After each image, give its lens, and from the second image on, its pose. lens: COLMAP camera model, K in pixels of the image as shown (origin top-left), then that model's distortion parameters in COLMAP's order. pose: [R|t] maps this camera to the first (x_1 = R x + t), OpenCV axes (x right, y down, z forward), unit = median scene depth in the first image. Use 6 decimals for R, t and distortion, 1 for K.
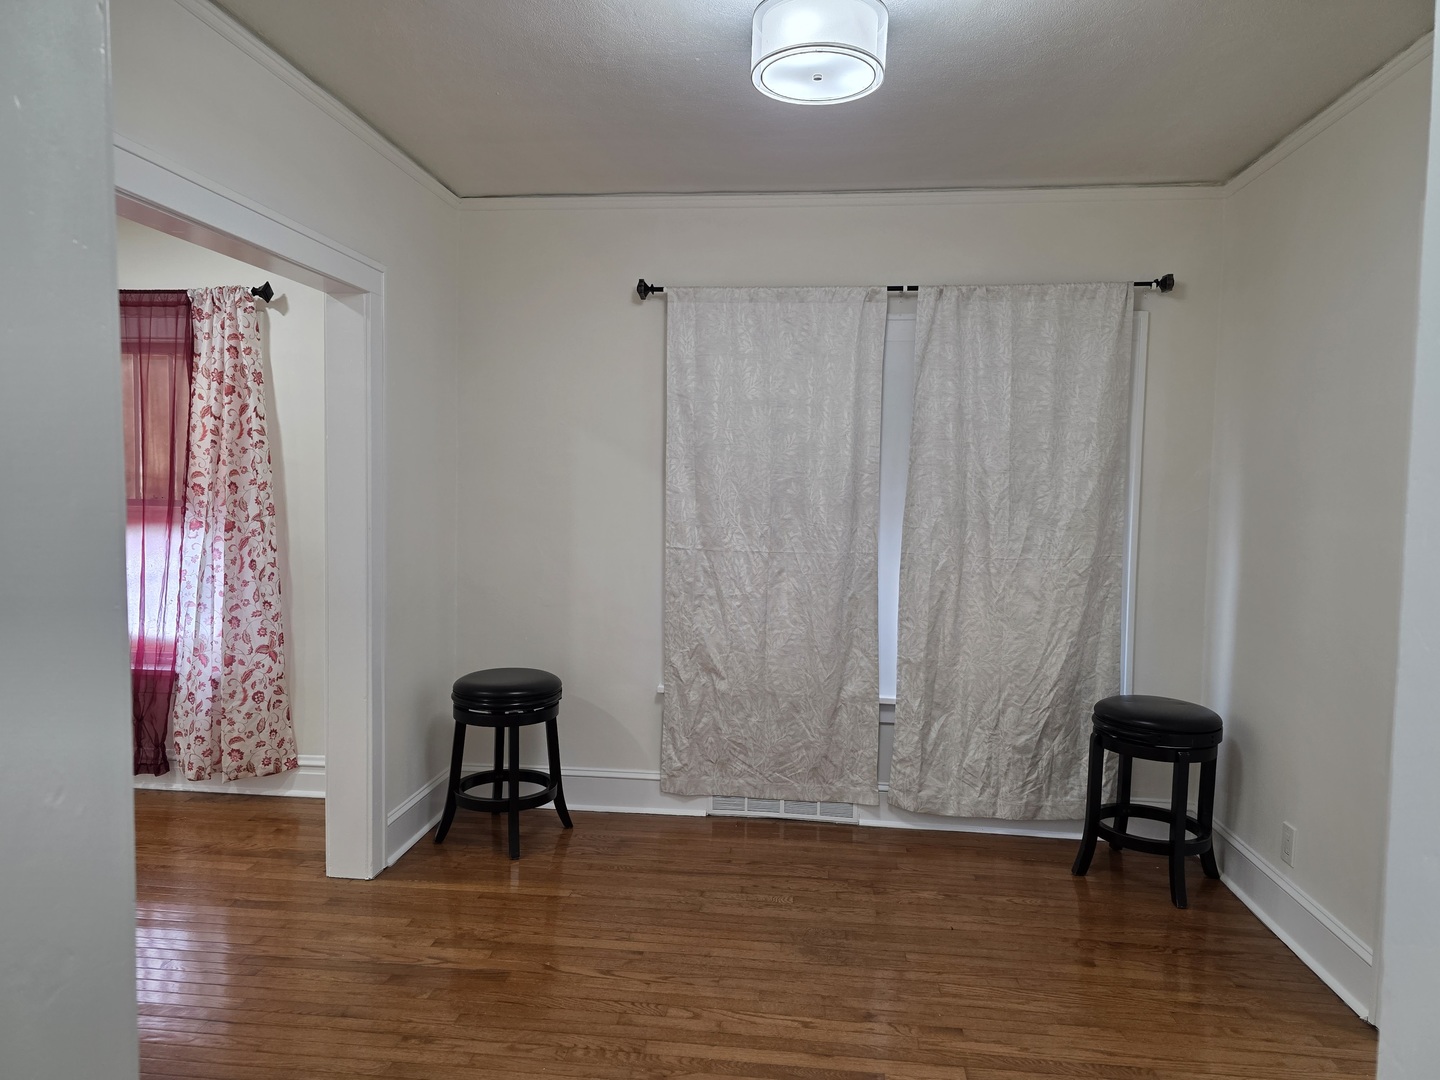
lens RADIAL K [[952.1, 0, 705.3], [0, 952.1, 547.9], [0, 0, 1]] dist [0.082598, -0.025093]
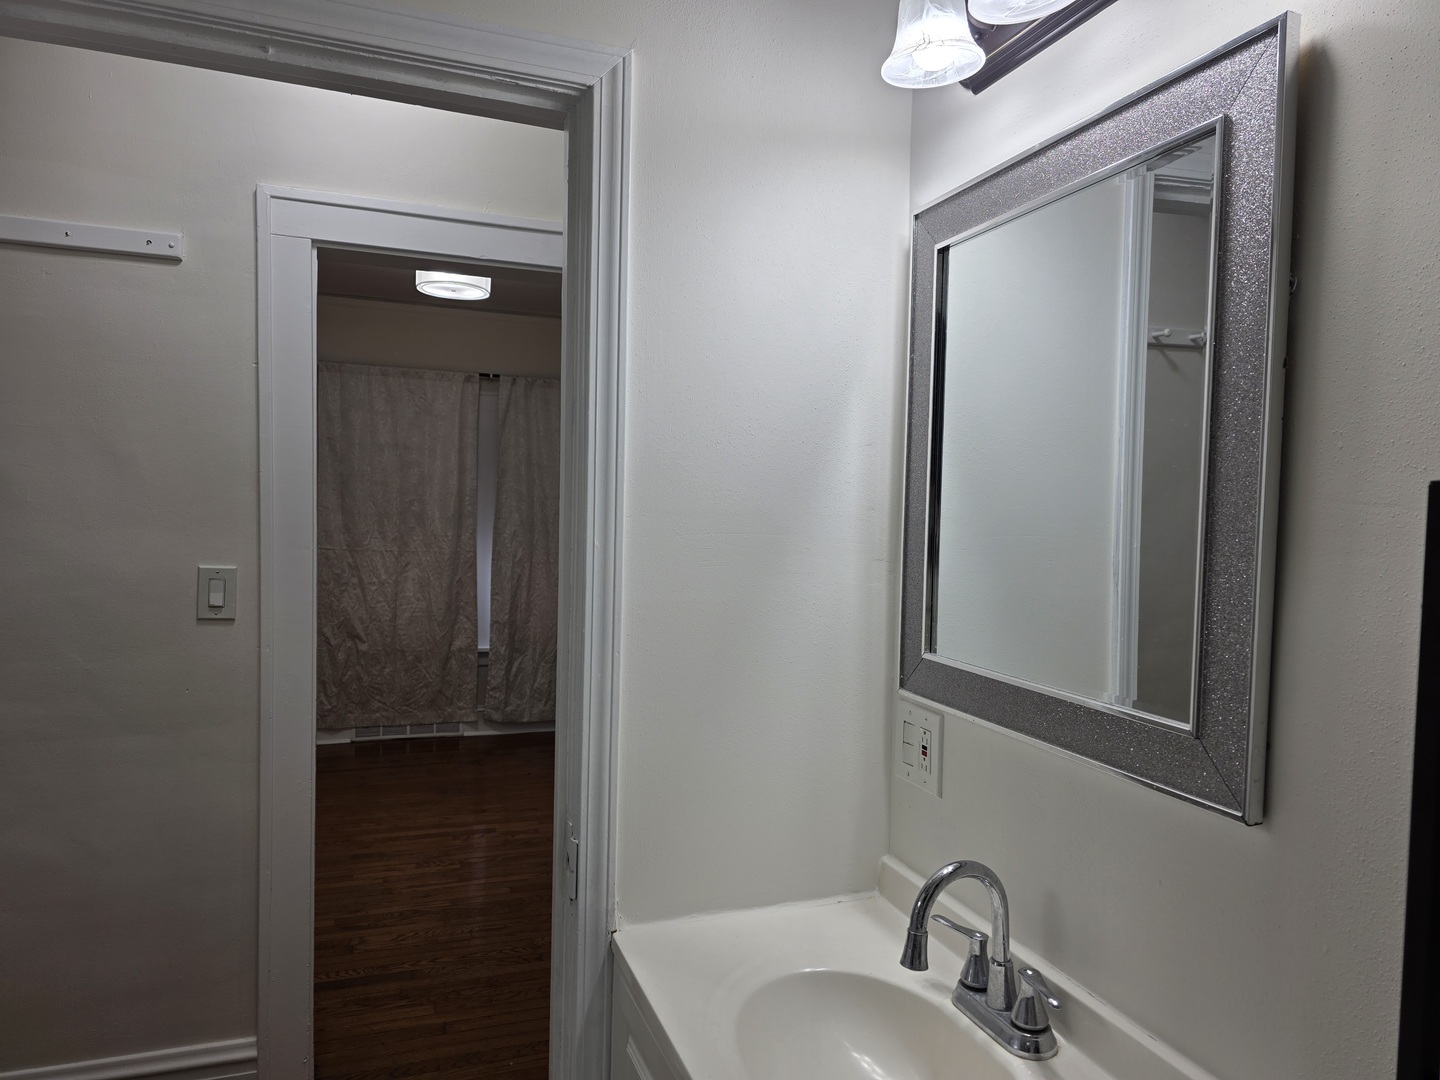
lens RADIAL K [[952.1, 0, 717.2], [0, 952.1, 542.8], [0, 0, 1]] dist [0.082598, -0.025093]
pose [[0.893154, -0.010115, 0.449638, -0.153444], [0.016798, 0.999800, -0.010876, 0.016107], [-0.449438, 0.017267, 0.893145, -0.497526]]
